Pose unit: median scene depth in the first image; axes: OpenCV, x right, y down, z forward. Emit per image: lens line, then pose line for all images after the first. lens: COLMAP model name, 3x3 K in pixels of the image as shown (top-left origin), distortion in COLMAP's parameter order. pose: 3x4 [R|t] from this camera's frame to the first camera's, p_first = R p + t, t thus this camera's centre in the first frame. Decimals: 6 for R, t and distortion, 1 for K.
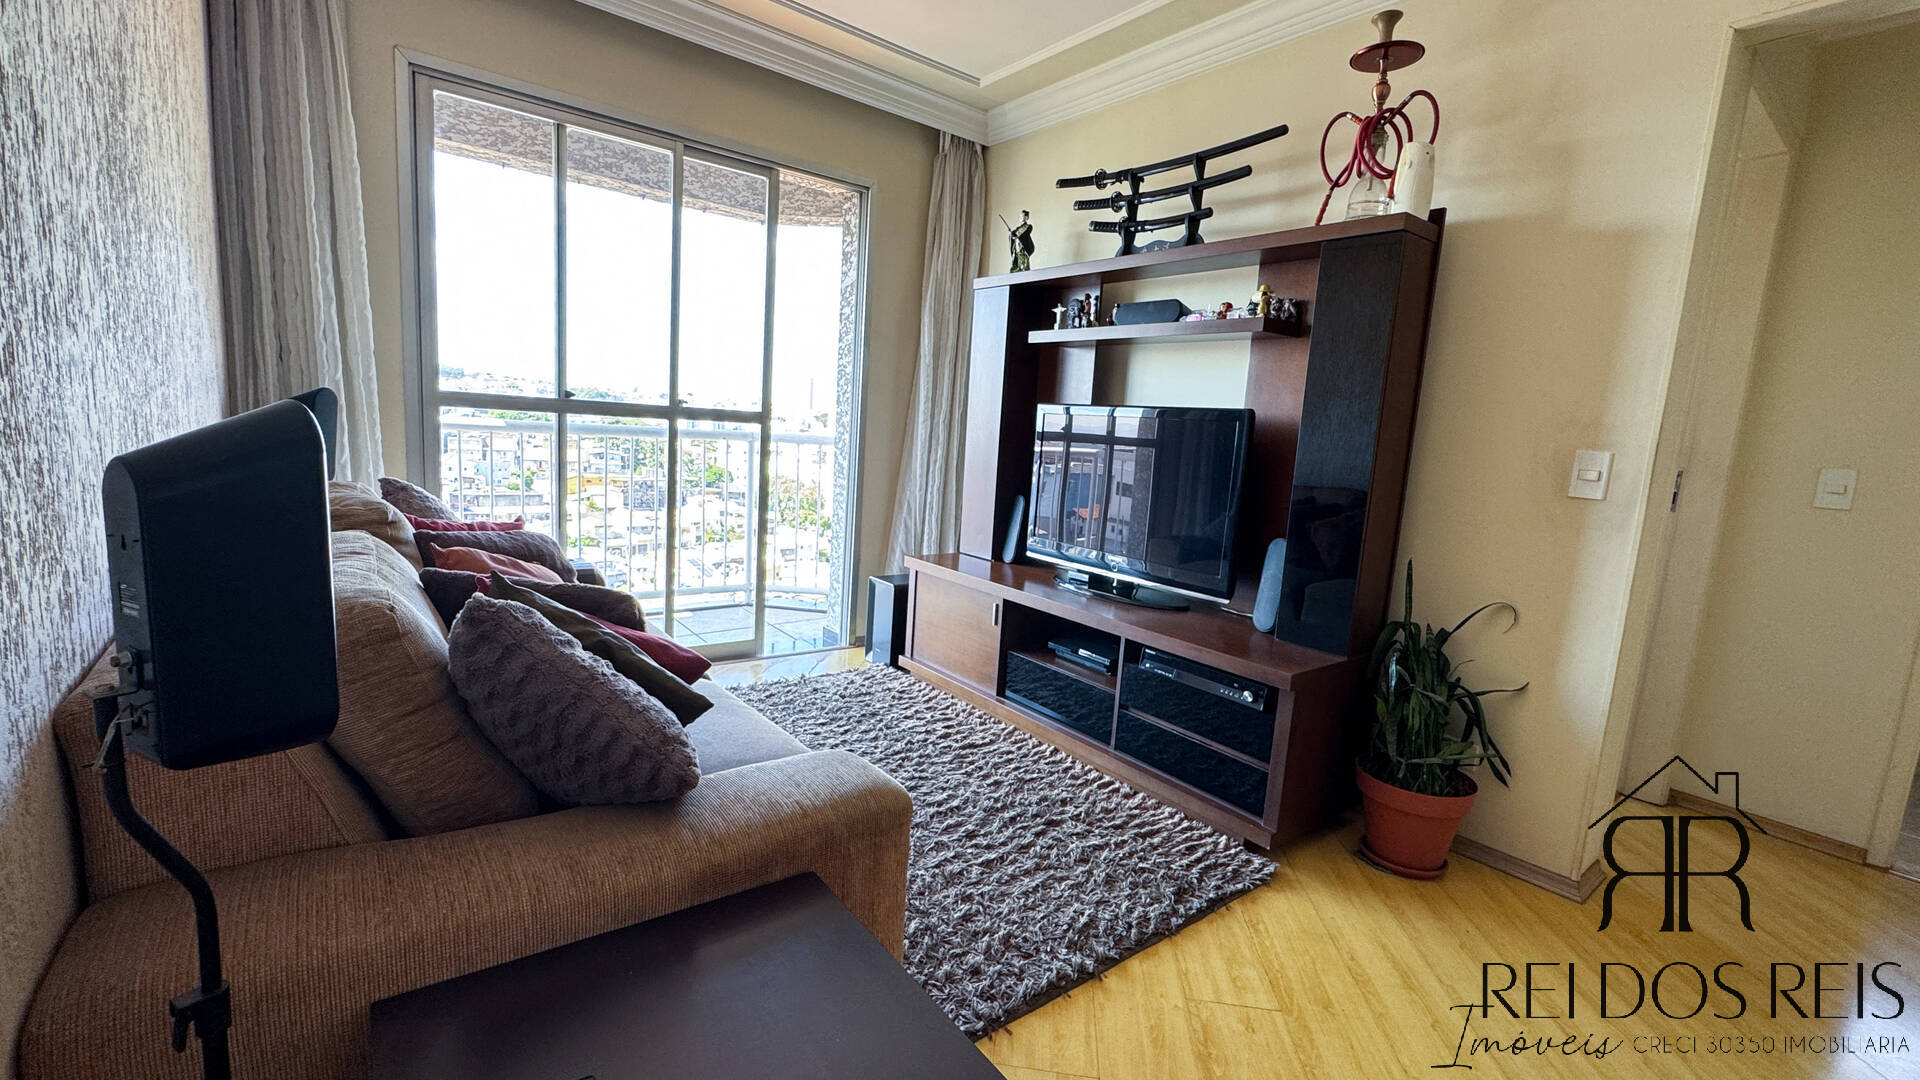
lens RADIAL K [[804.6, 0, 960.2], [0, 804.6, 541.5], [0, 0, 1]] dist [-0.000538, -0.000067]
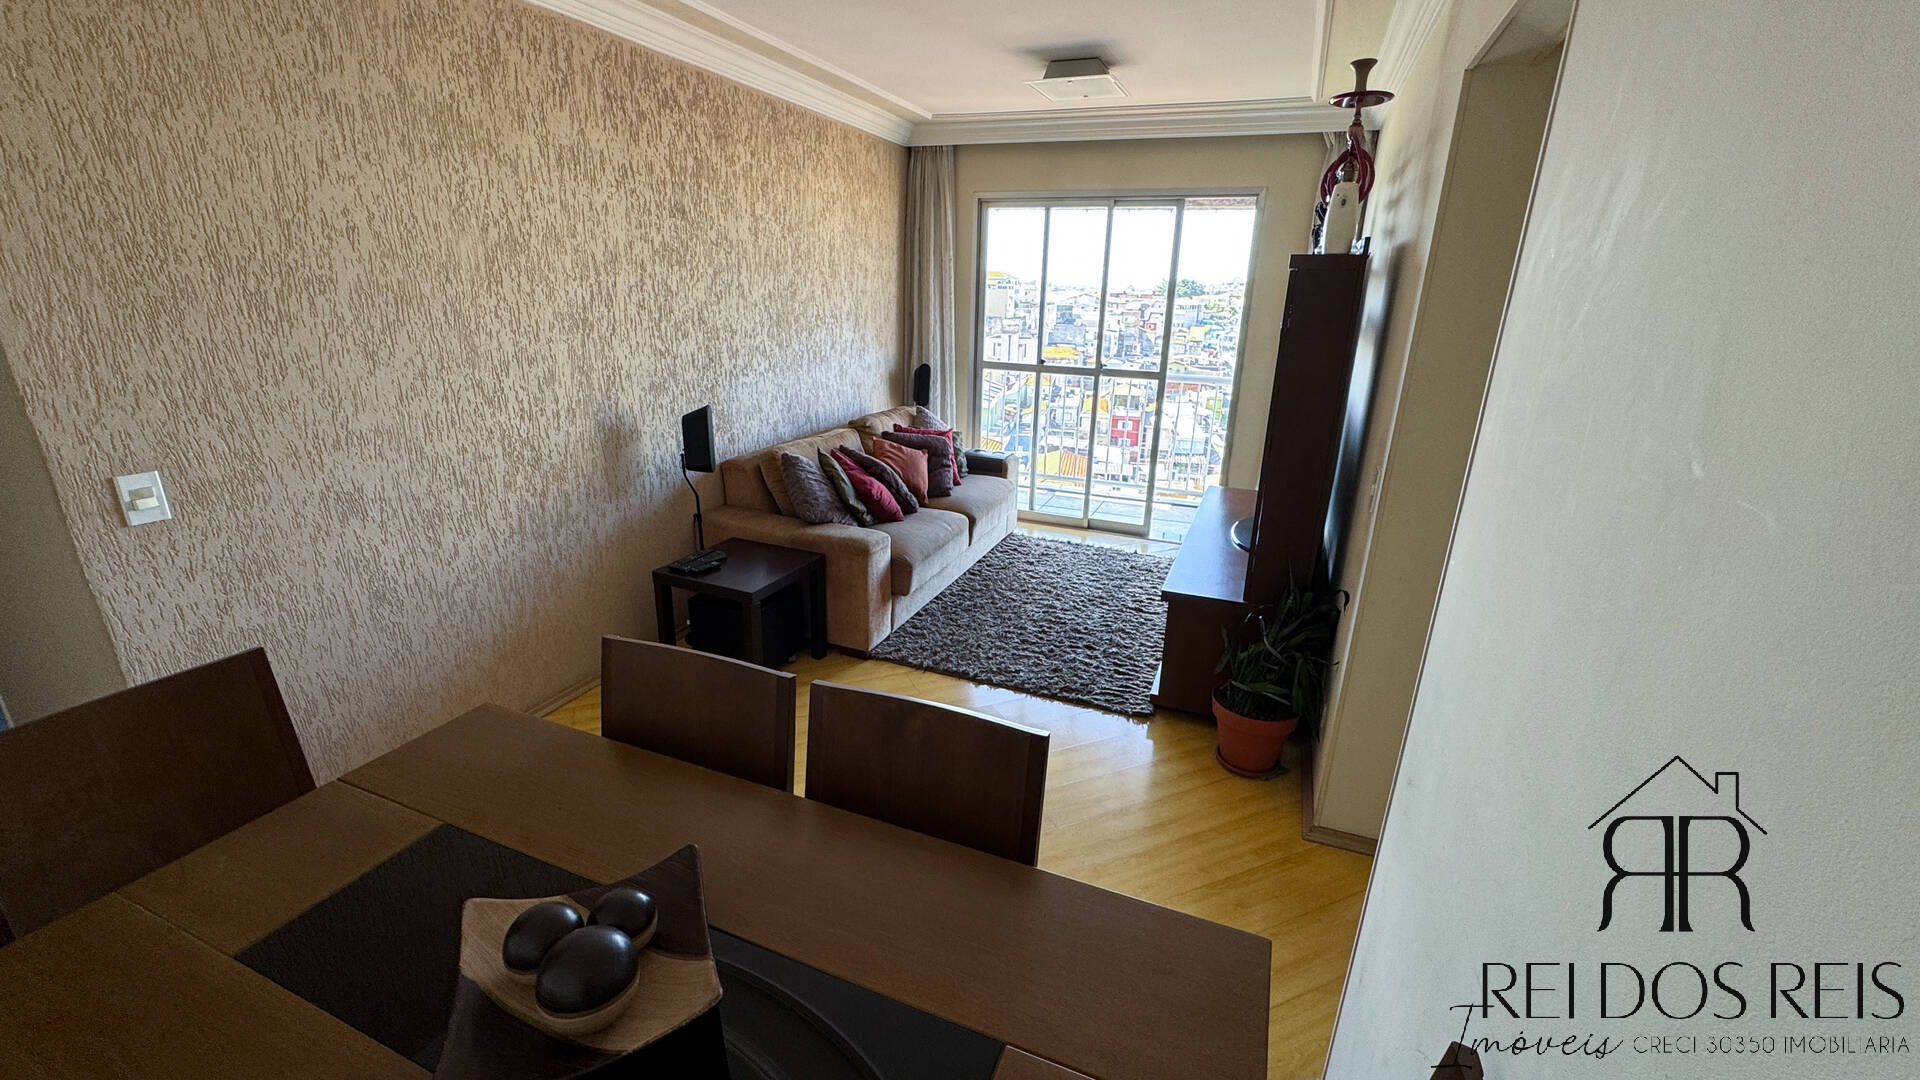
lens RADIAL K [[767.7, 0, 956.9], [0, 767.7, 540.1], [0, 0, 1]] dist [-0.002460, -0.000403]
pose [[0.493904, 0.224121, -0.840136, 1.113239], [-0.117197, 0.974553, 0.191080, -0.118642], [0.861582, 0.004086, 0.507602, -0.030665]]
